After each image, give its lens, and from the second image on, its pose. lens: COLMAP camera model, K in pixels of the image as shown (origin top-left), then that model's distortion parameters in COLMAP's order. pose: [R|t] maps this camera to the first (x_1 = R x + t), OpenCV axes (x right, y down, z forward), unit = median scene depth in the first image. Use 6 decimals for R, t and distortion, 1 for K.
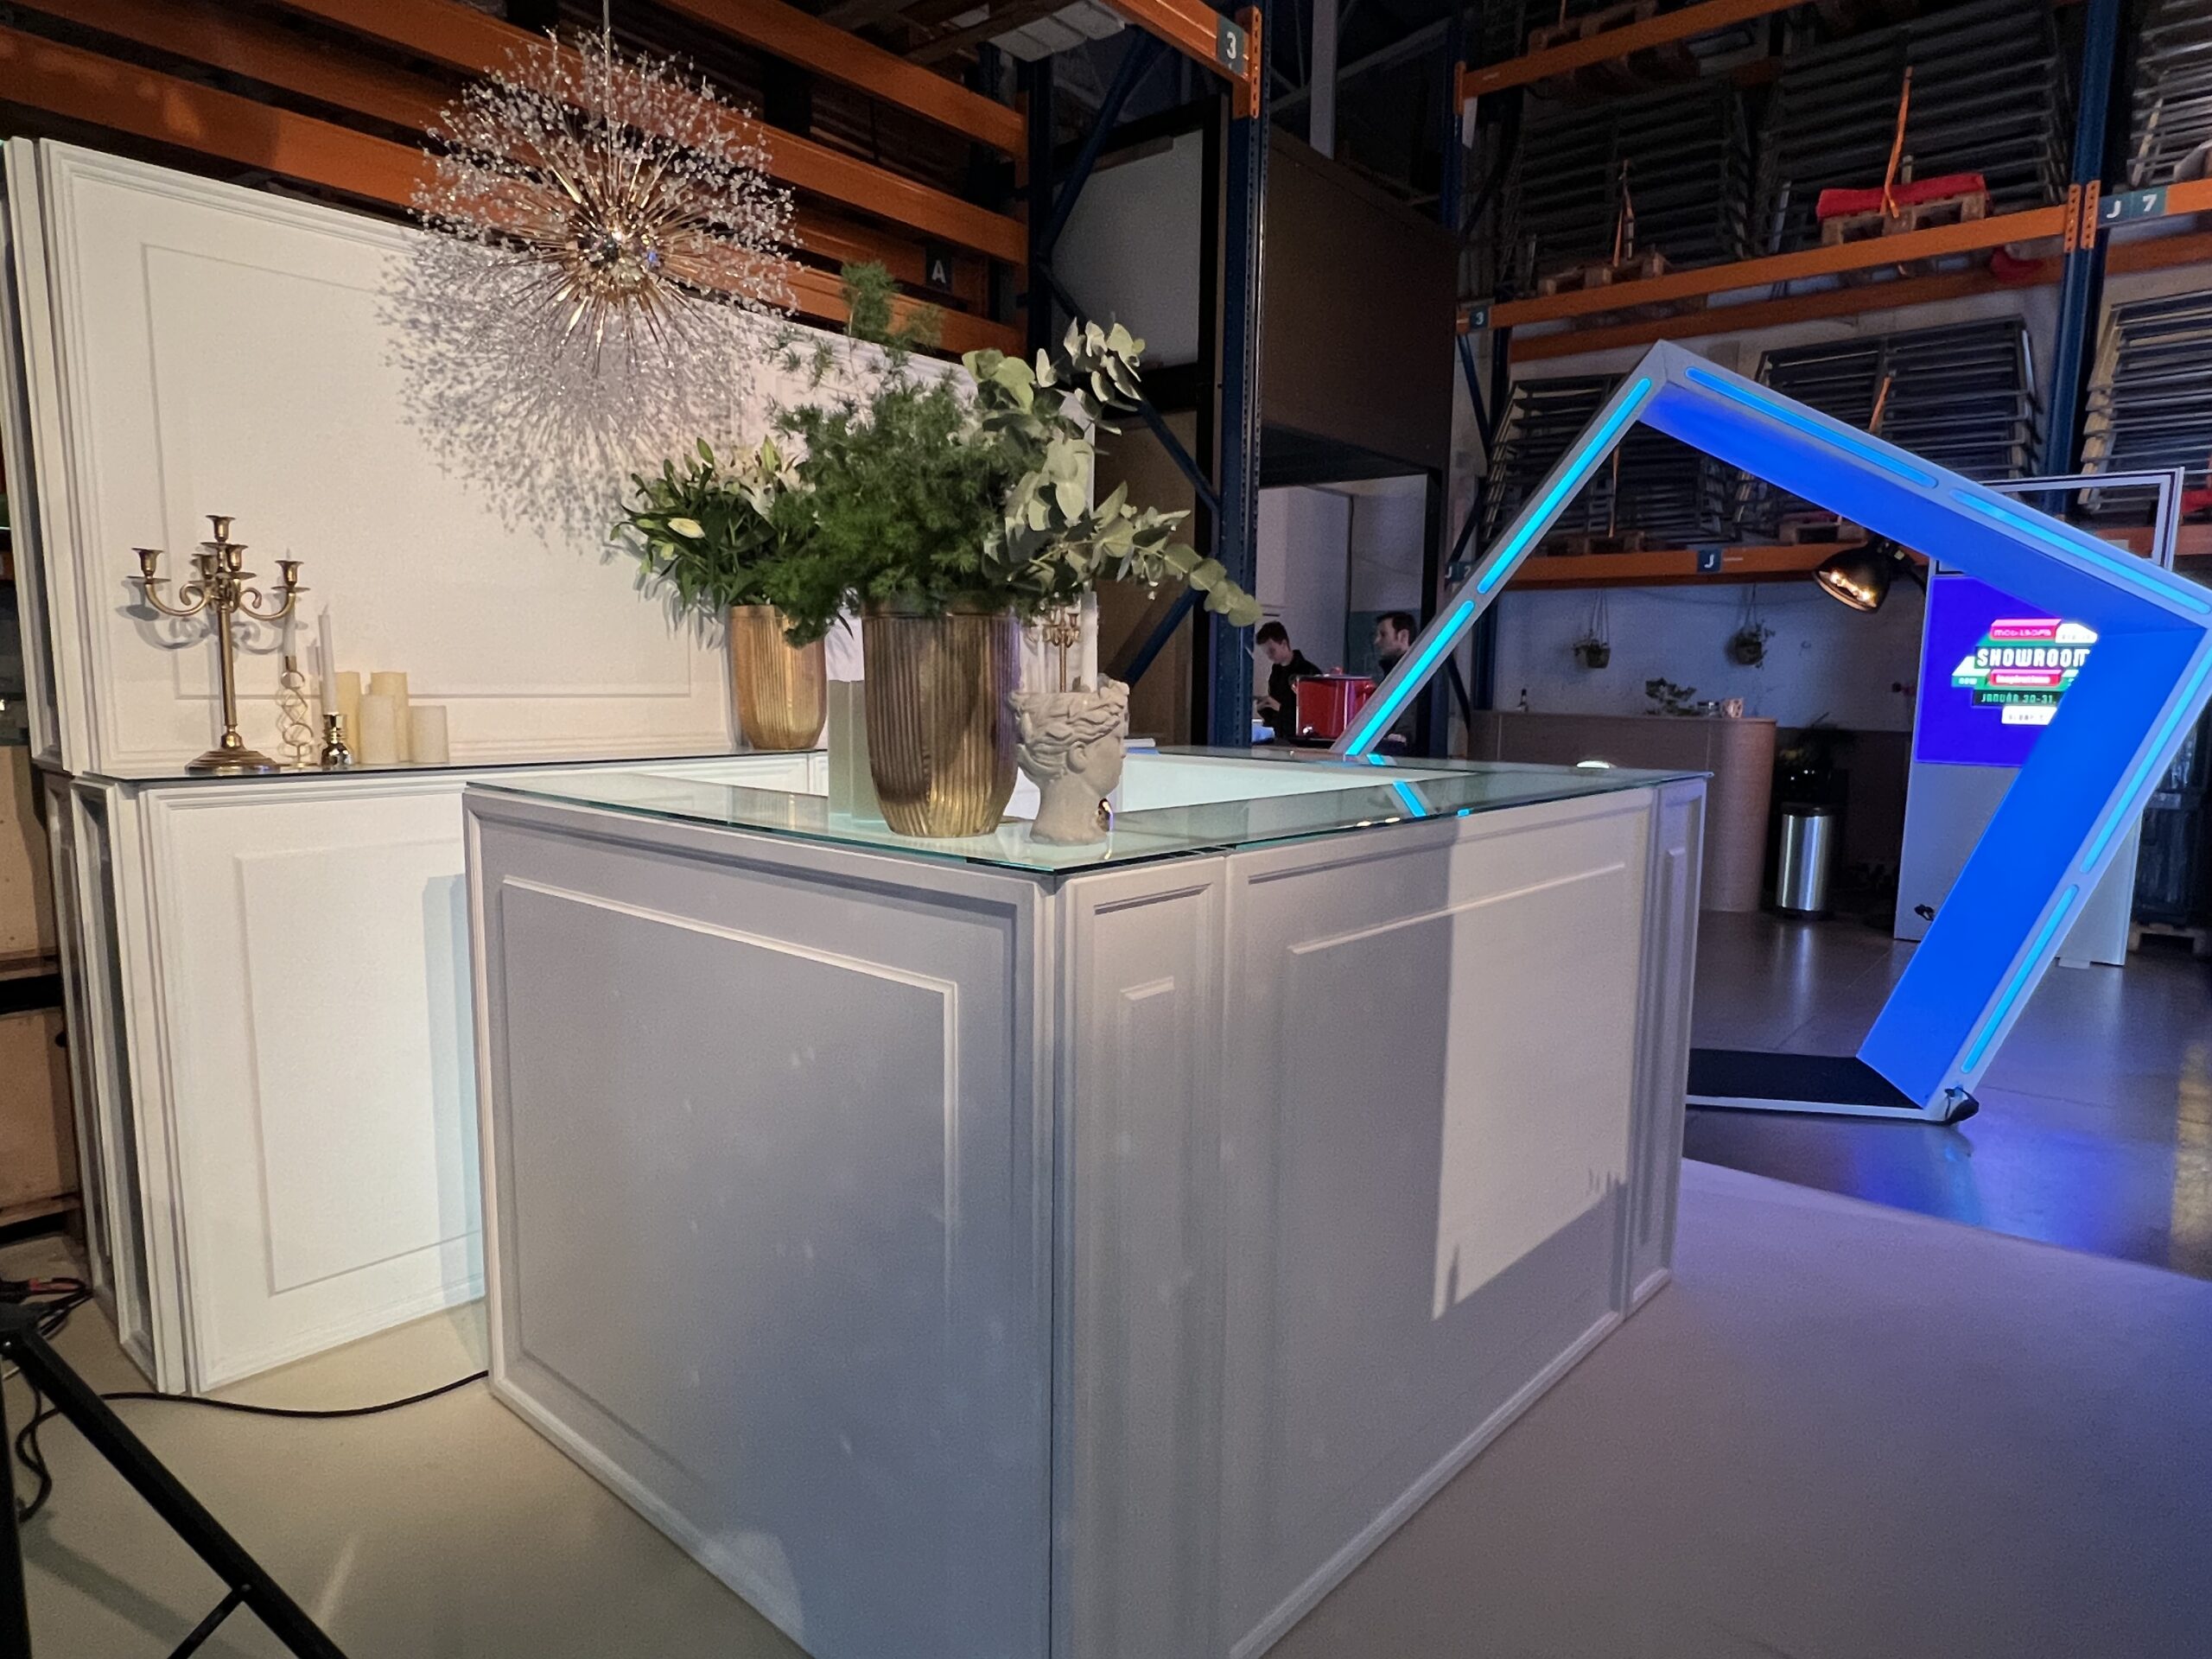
lens RADIAL K [[1314.1, 0, 1103.7], [0, 1314.1, 833.3], [0, 0, 1]] dist [0.000916, 0.000733]
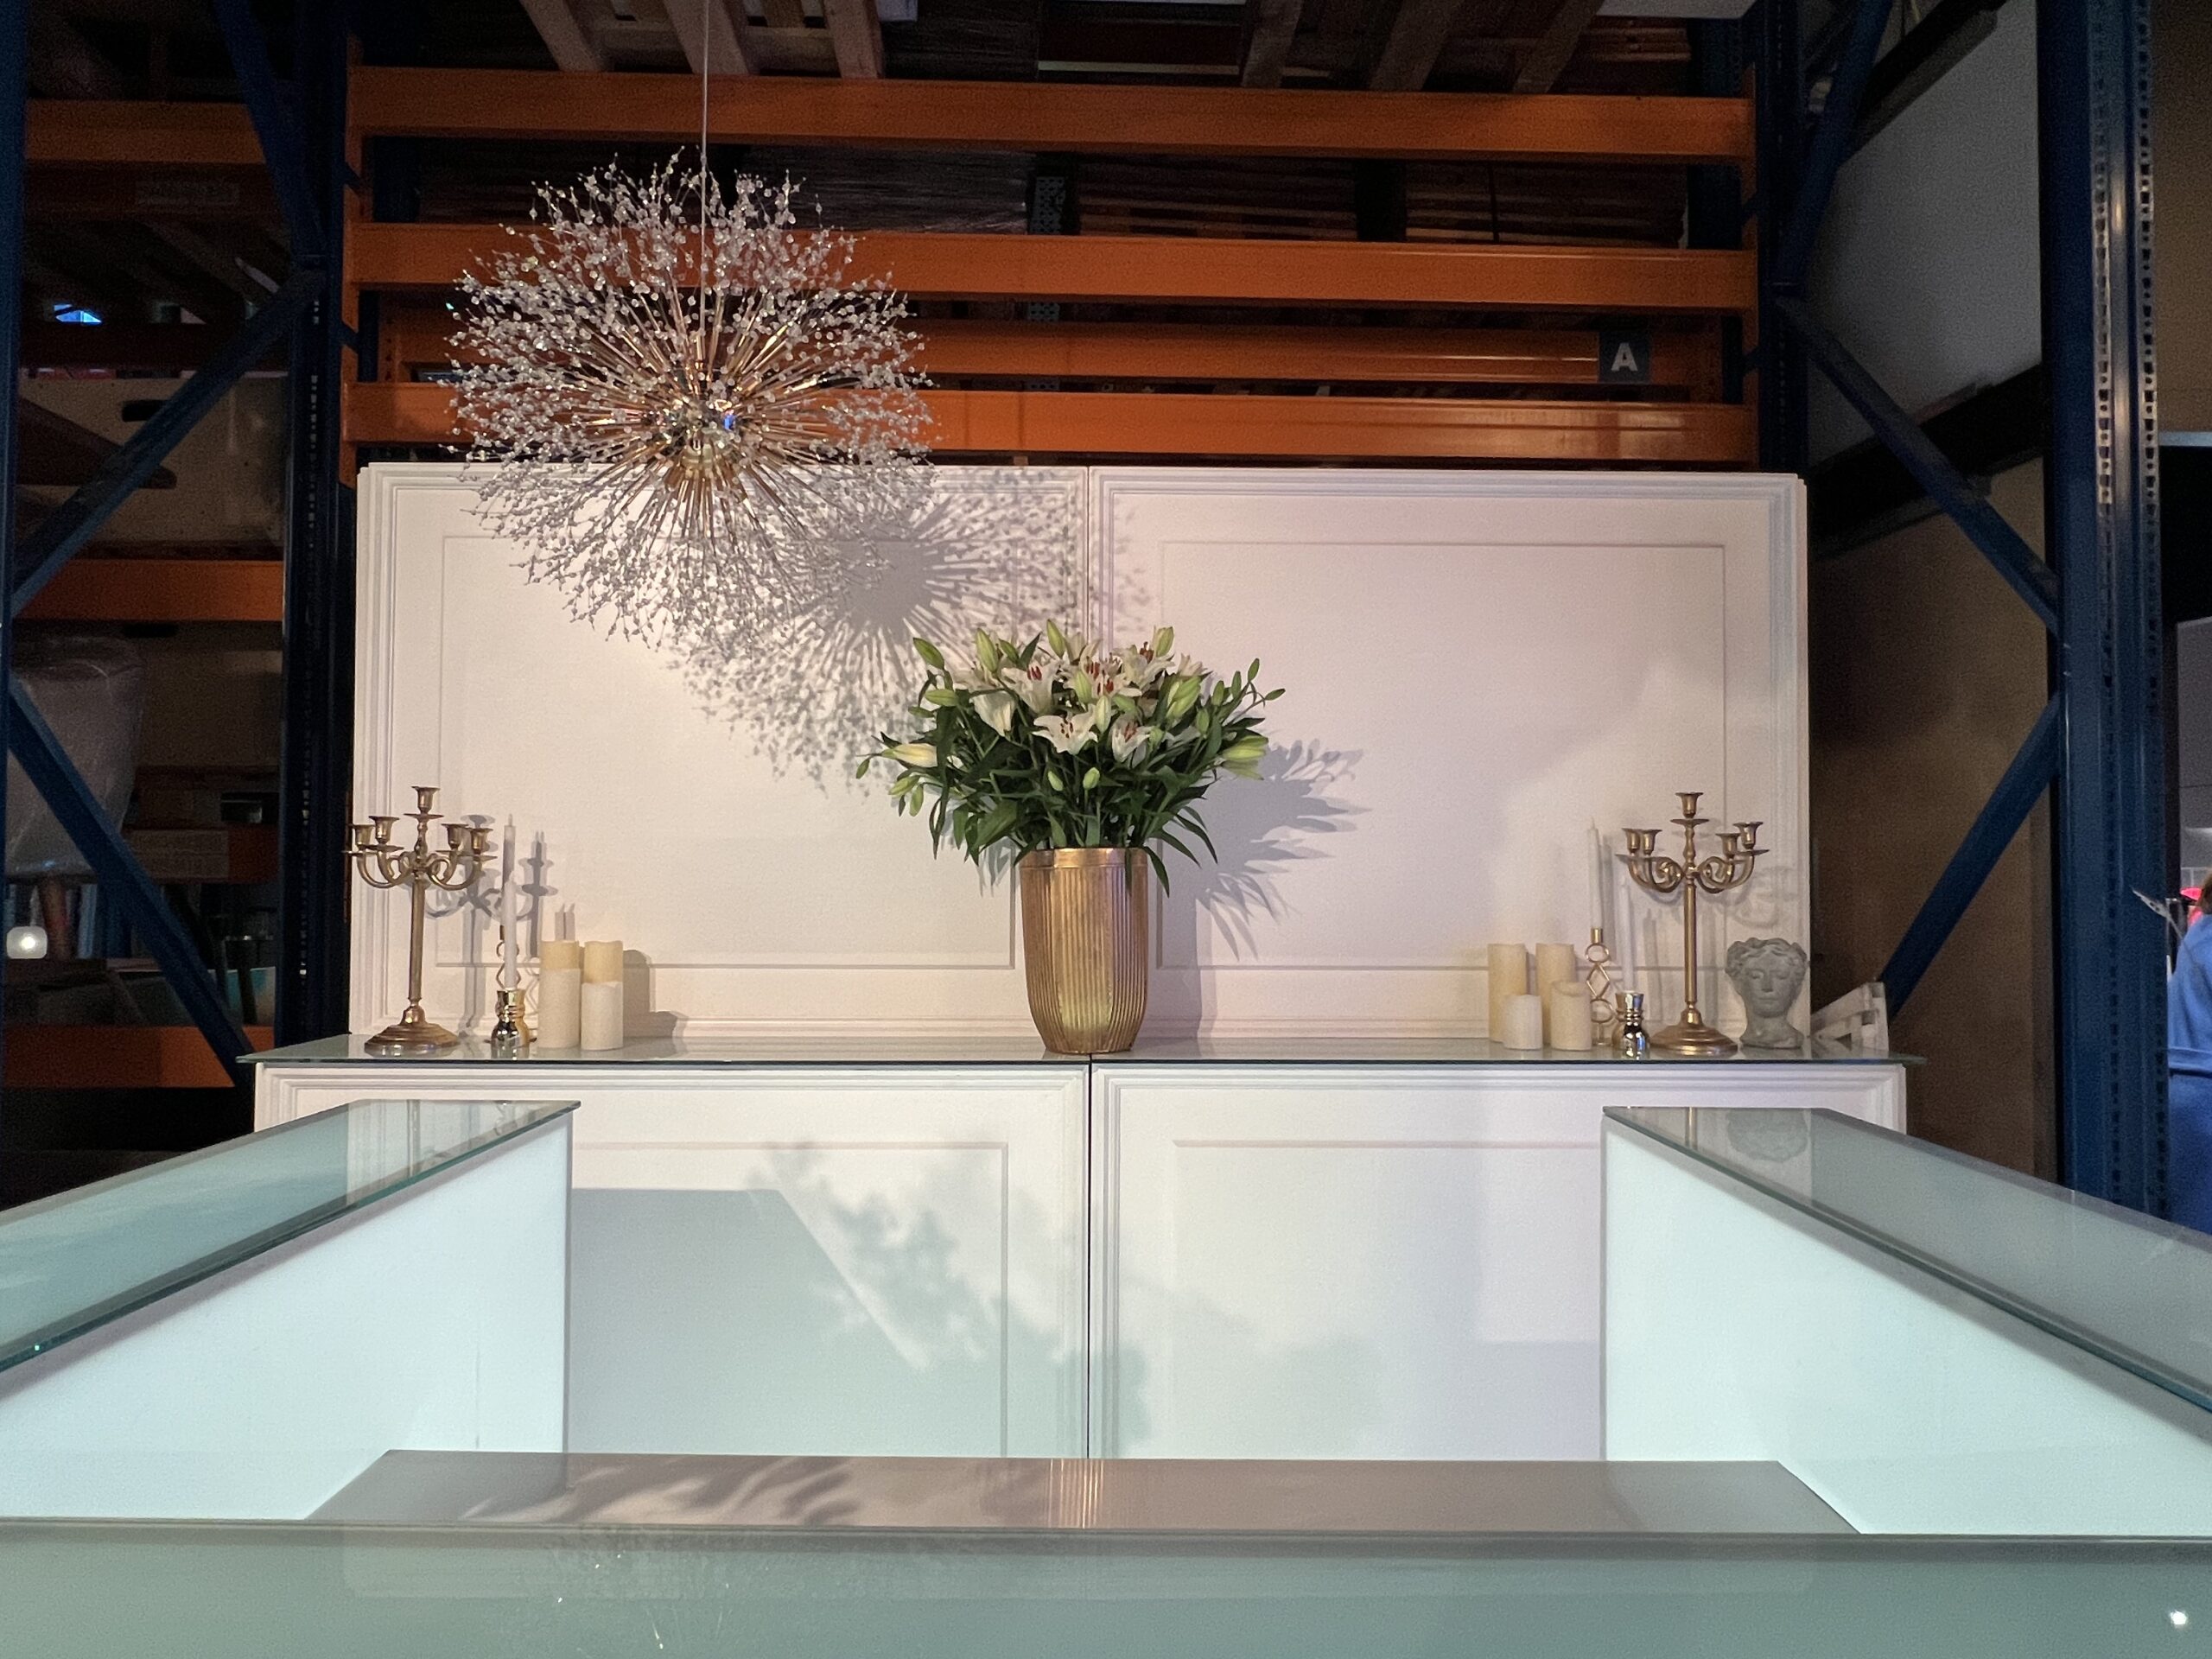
lens RADIAL K [[1339.8, 0, 1111.0], [0, 1339.8, 825.5], [0, 0, 1]] dist [0.008356, 0.001214]
pose [[0.680784, -0.036578, -0.731570, 0.332129], [-0.084234, 0.988217, -0.127797, -0.102992], [0.727624, 0.148625, 0.669681, 0.572617]]
